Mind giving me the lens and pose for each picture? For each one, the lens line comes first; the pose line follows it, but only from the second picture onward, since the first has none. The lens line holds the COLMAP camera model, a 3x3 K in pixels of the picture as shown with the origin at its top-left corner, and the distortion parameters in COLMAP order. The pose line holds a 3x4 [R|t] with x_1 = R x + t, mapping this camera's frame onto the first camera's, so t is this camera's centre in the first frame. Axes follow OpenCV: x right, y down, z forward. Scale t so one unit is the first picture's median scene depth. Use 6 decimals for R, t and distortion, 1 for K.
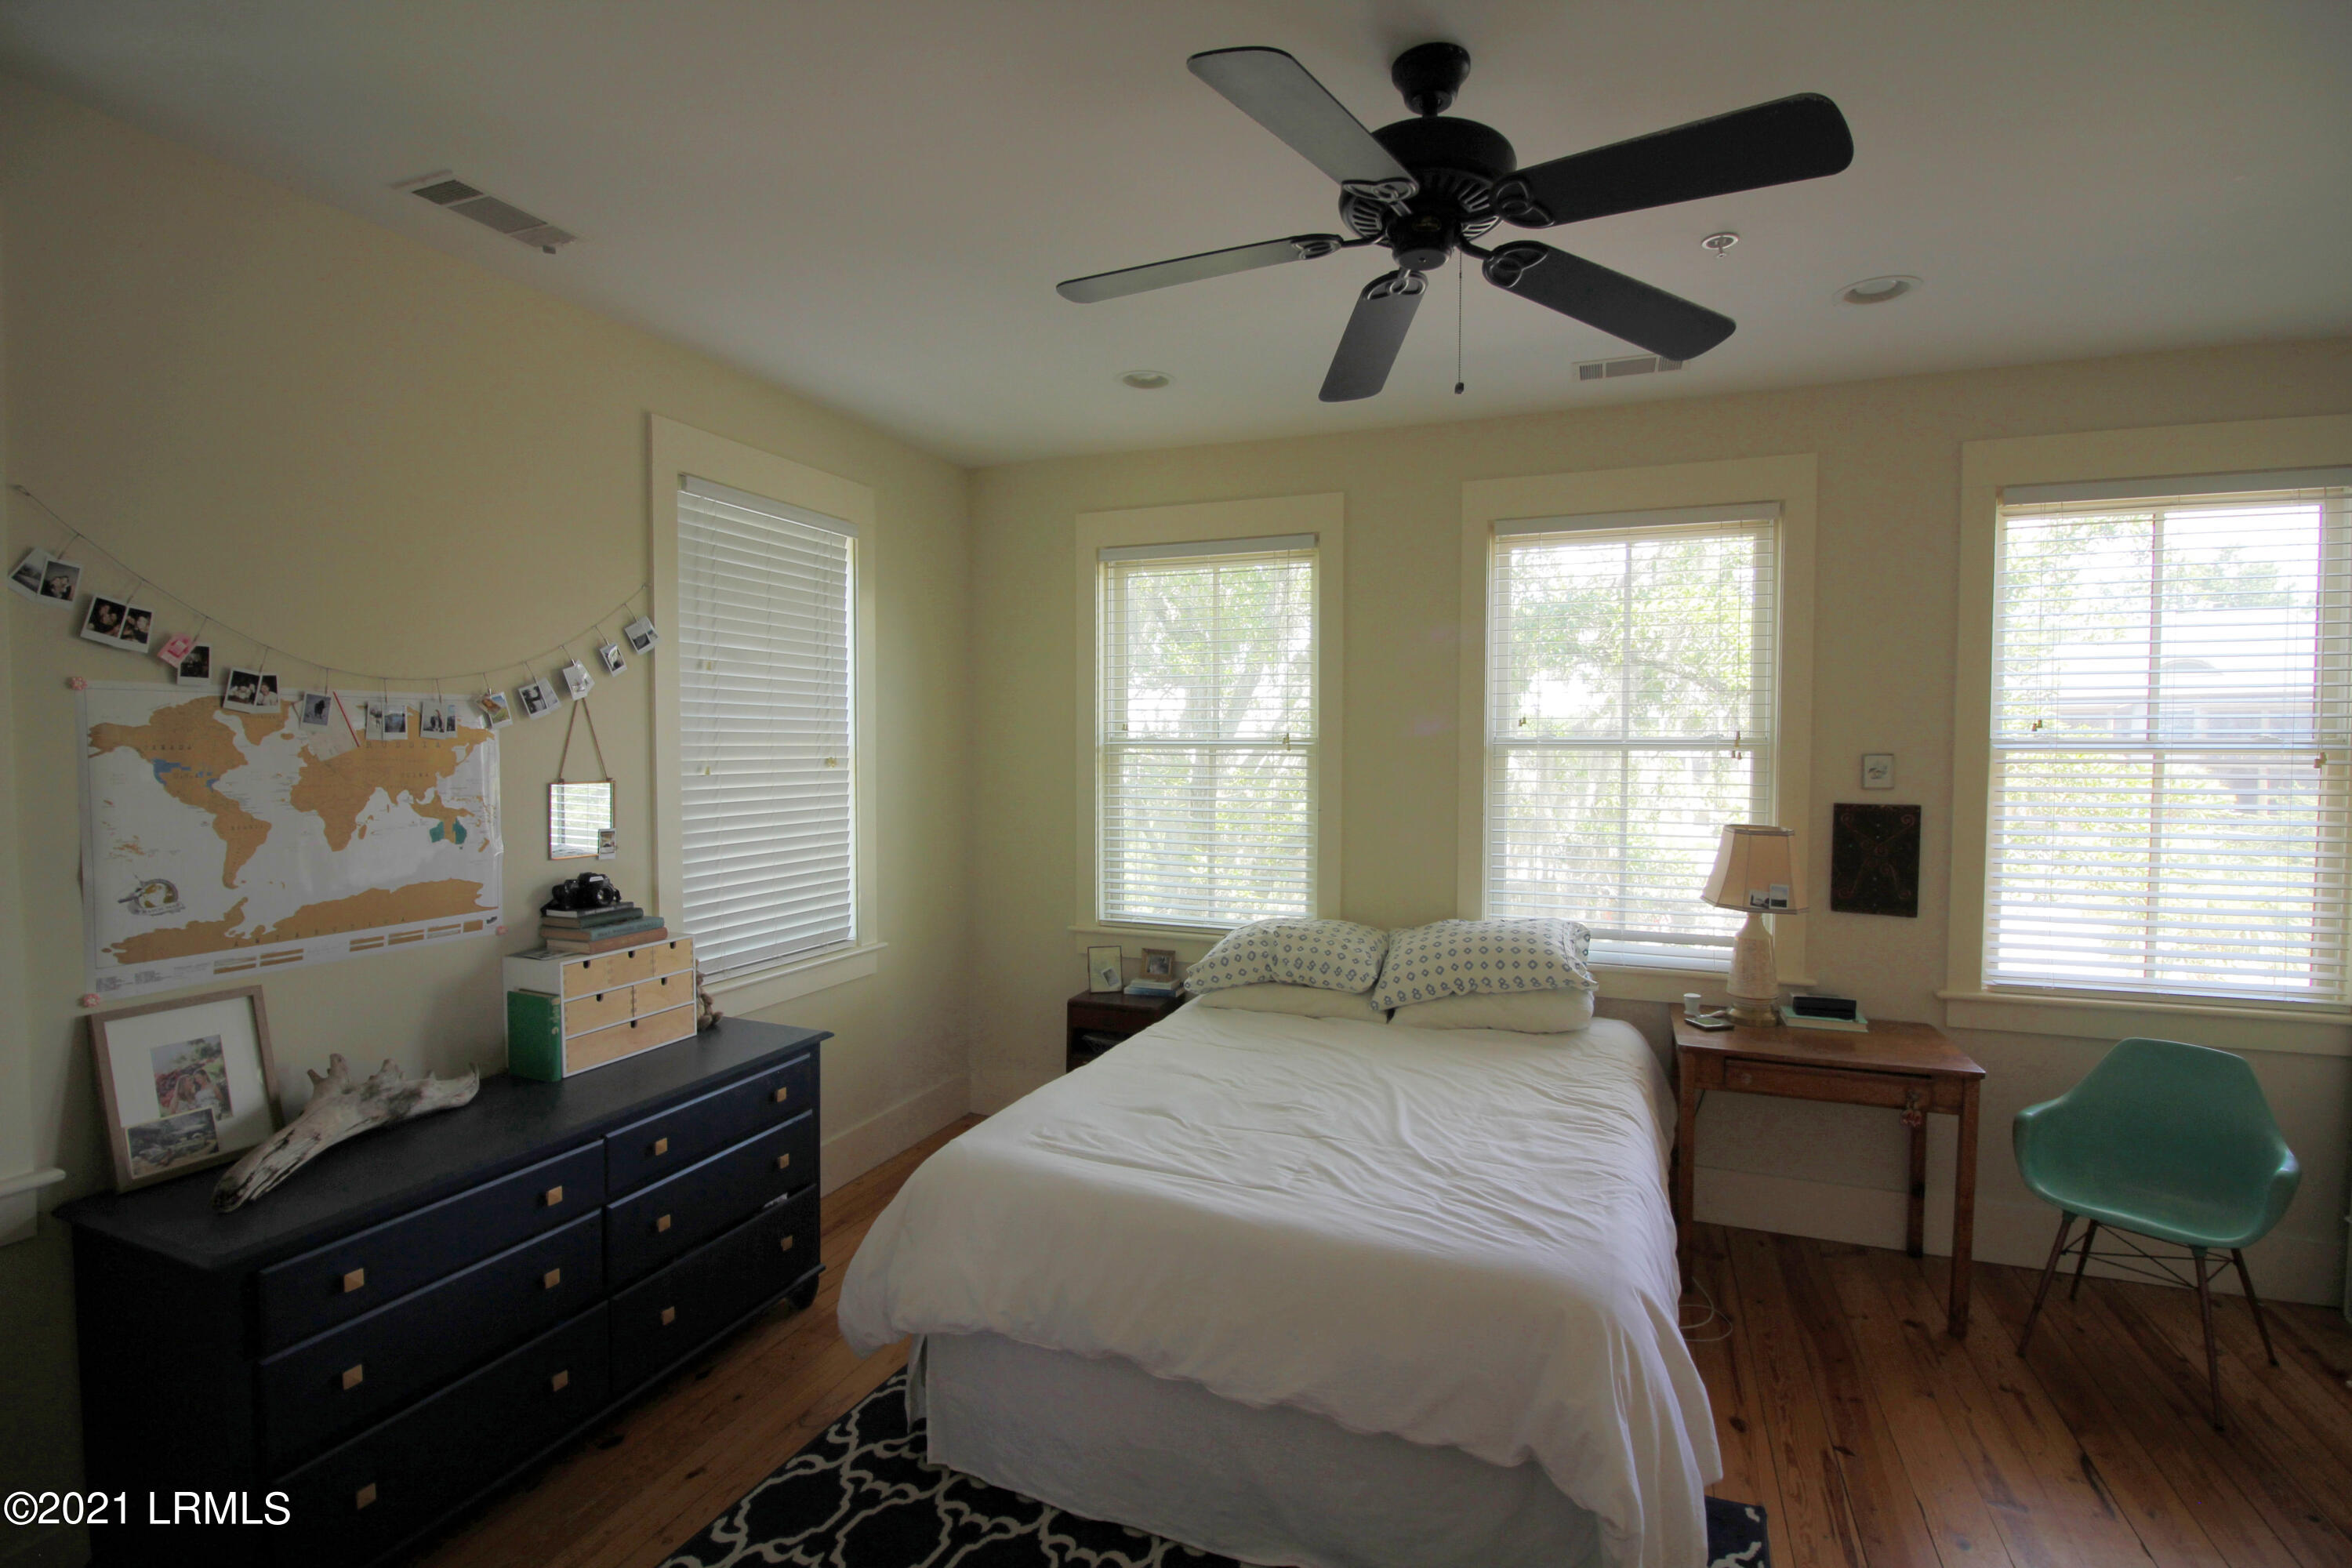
lens RADIAL K [[1092.2, 0, 1176.0], [0, 1092.2, 787.7], [0, 0, 1]] dist [-0.005919, -0.002976]
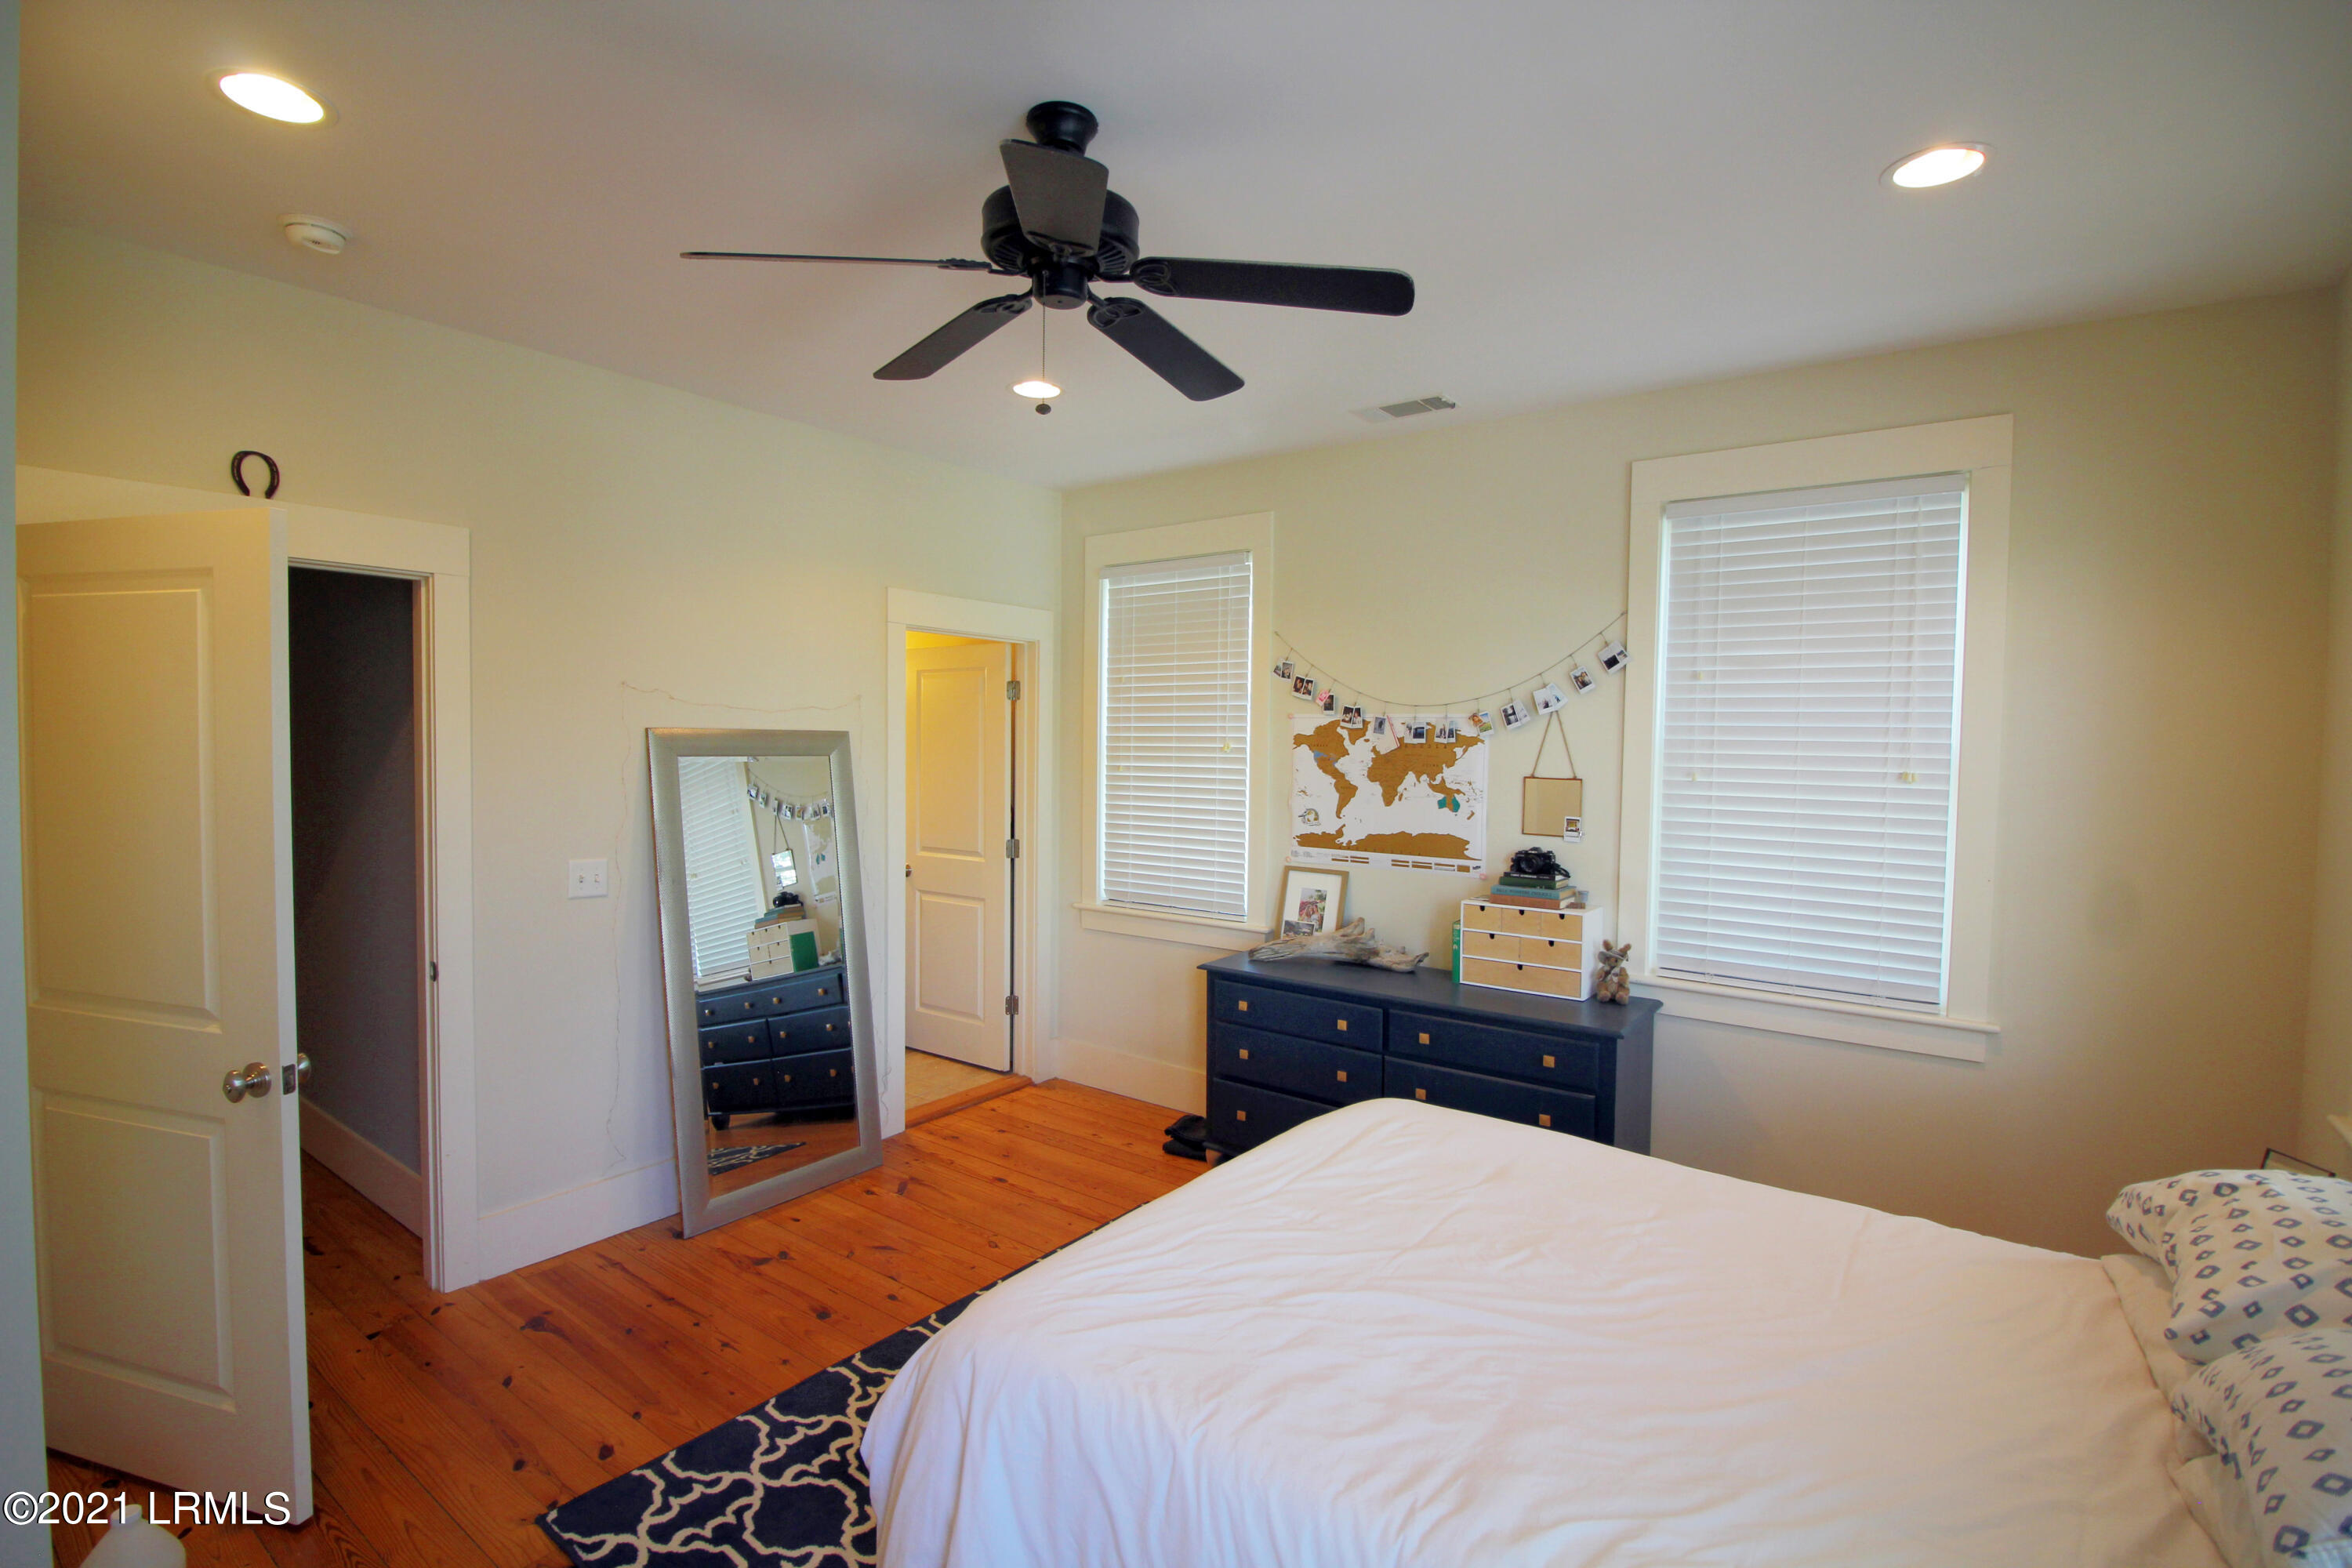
lens RADIAL K [[1092.2, 0, 1169.7], [0, 1092.2, 774.4], [0, 0, 1]] dist [-0.005919, -0.002976]
pose [[-0.258140, 0.026310, -0.965749, 0.935428], [-0.057262, 0.997455, 0.042480, -0.043910], [0.964409, 0.066266, -0.255977, 1.029188]]
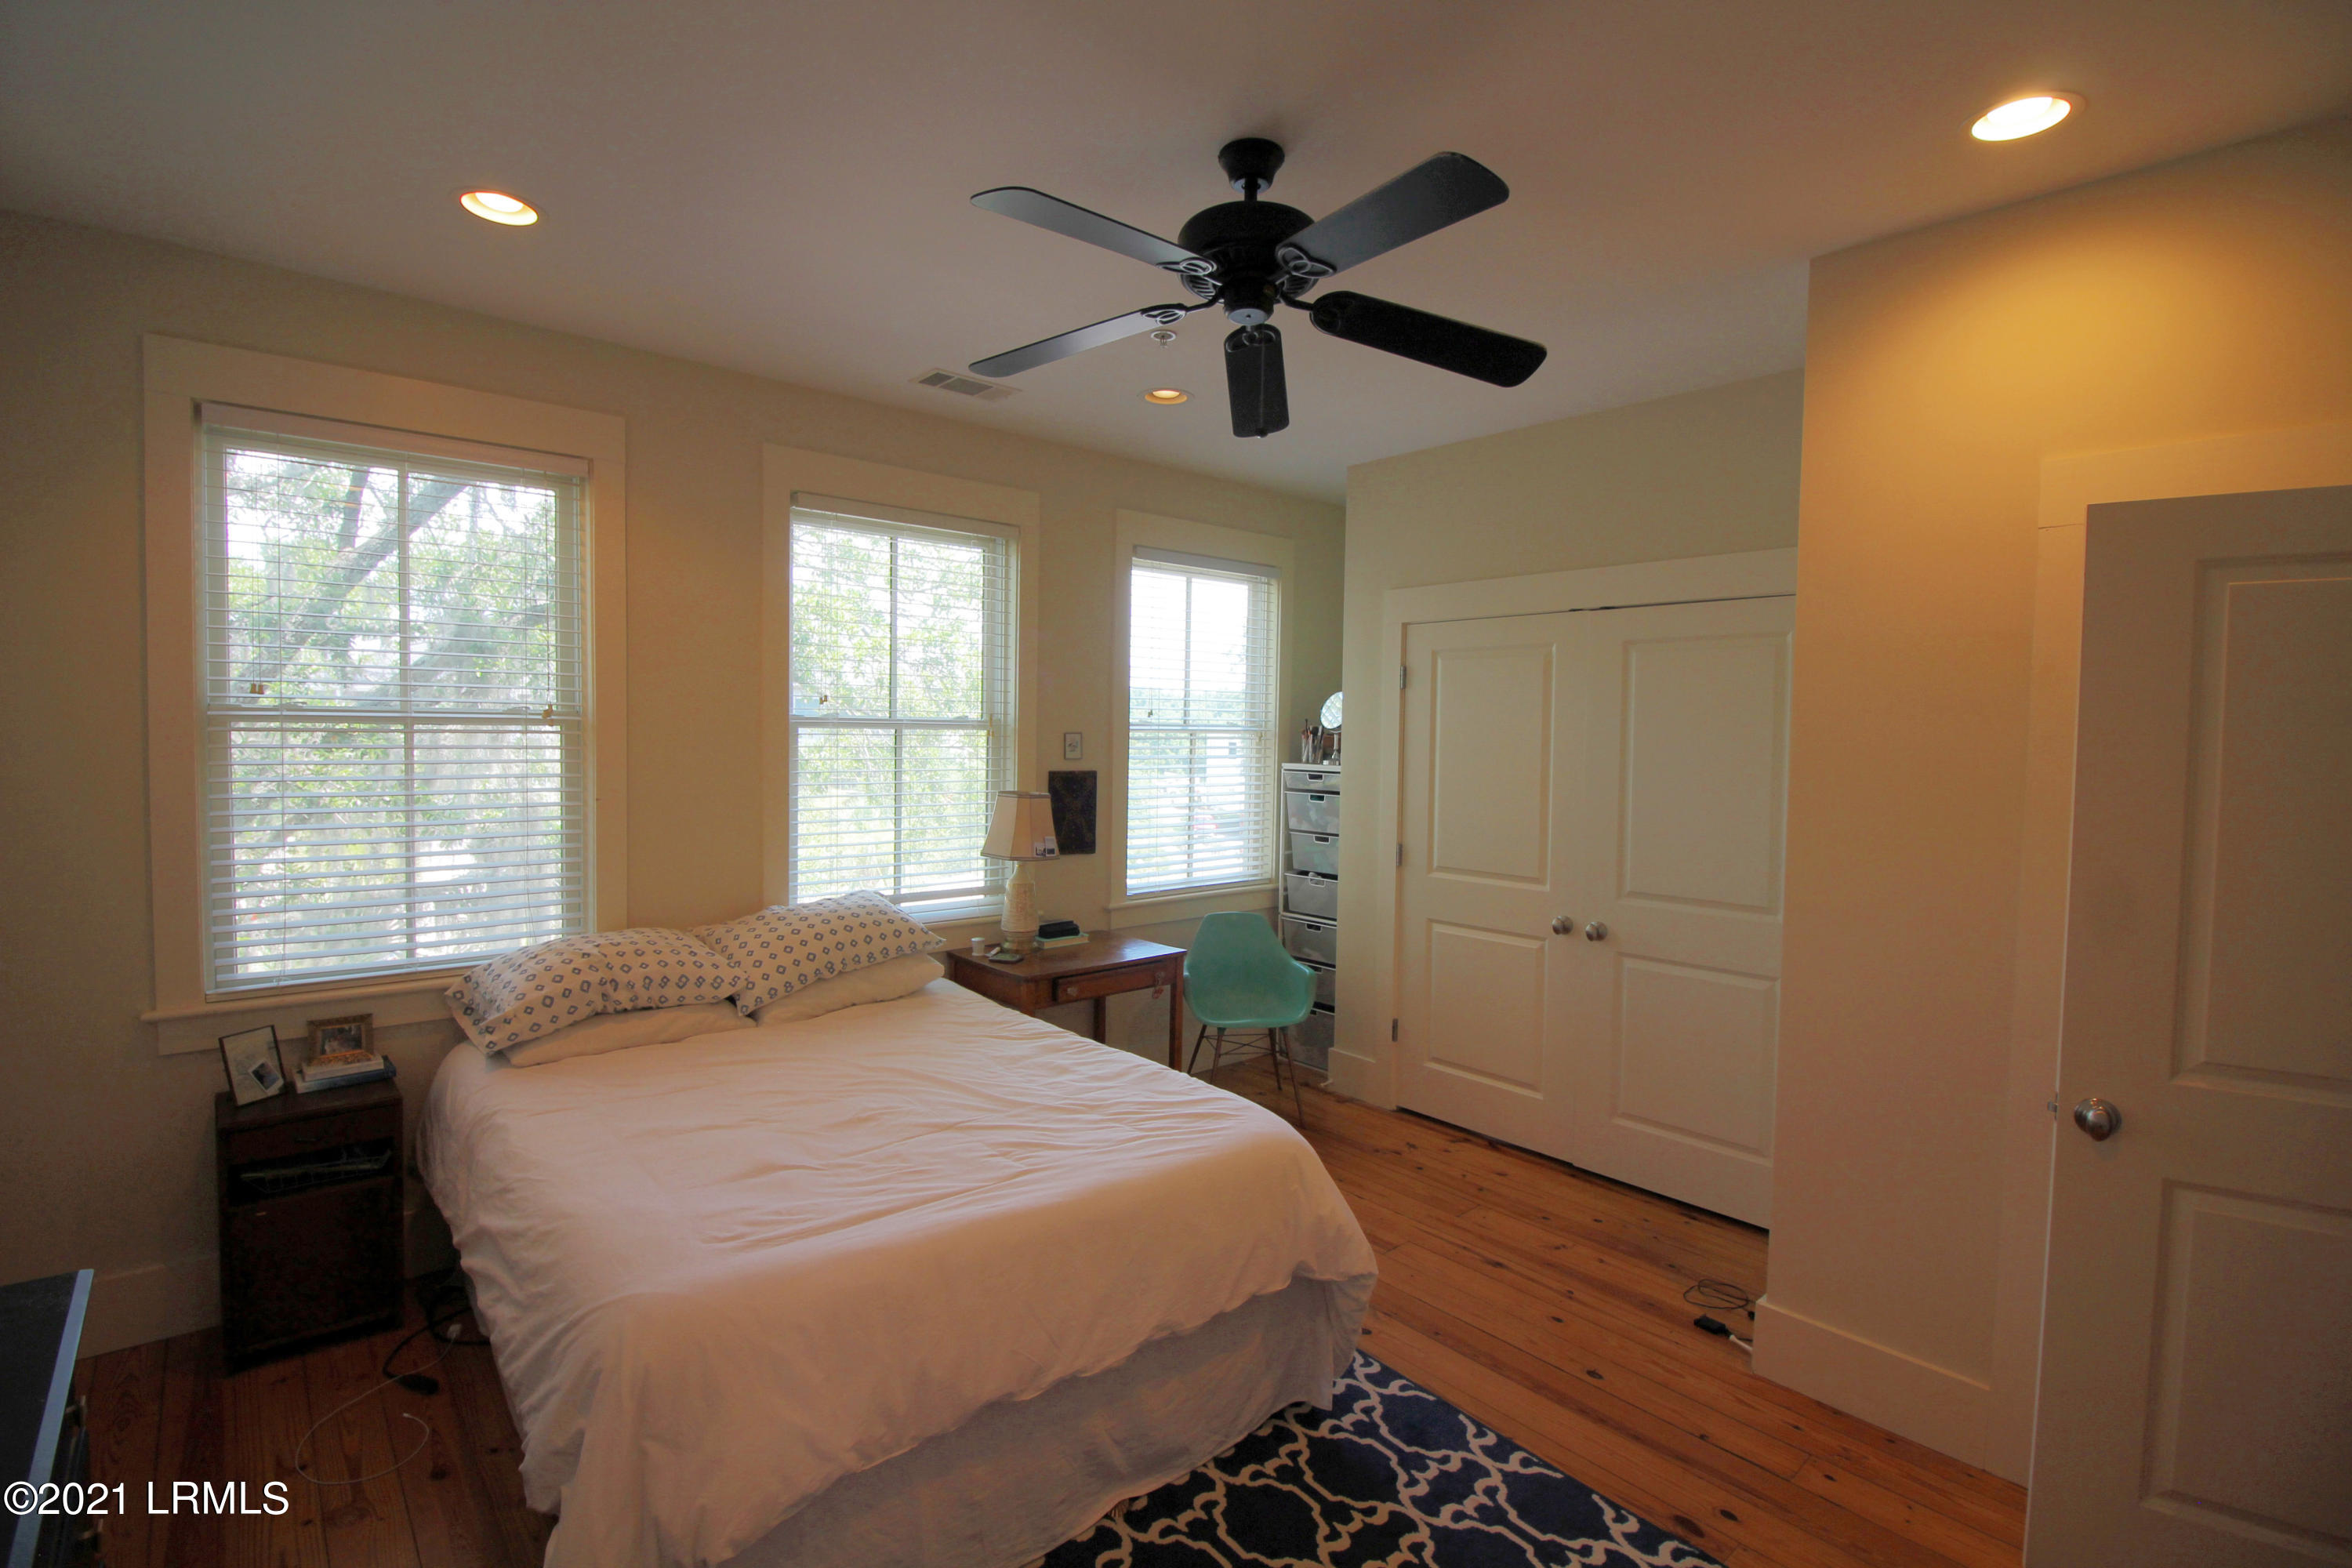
lens RADIAL K [[1092.2, 0, 1181.0], [0, 1092.2, 789.1], [0, 0, 1]] dist [-0.005919, -0.002976]
pose [[0.456302, -0.044683, 0.888703, -0.637087], [0.023557, 0.998995, 0.038133, -0.012801], [-0.889513, 0.003535, 0.456896, 0.377659]]
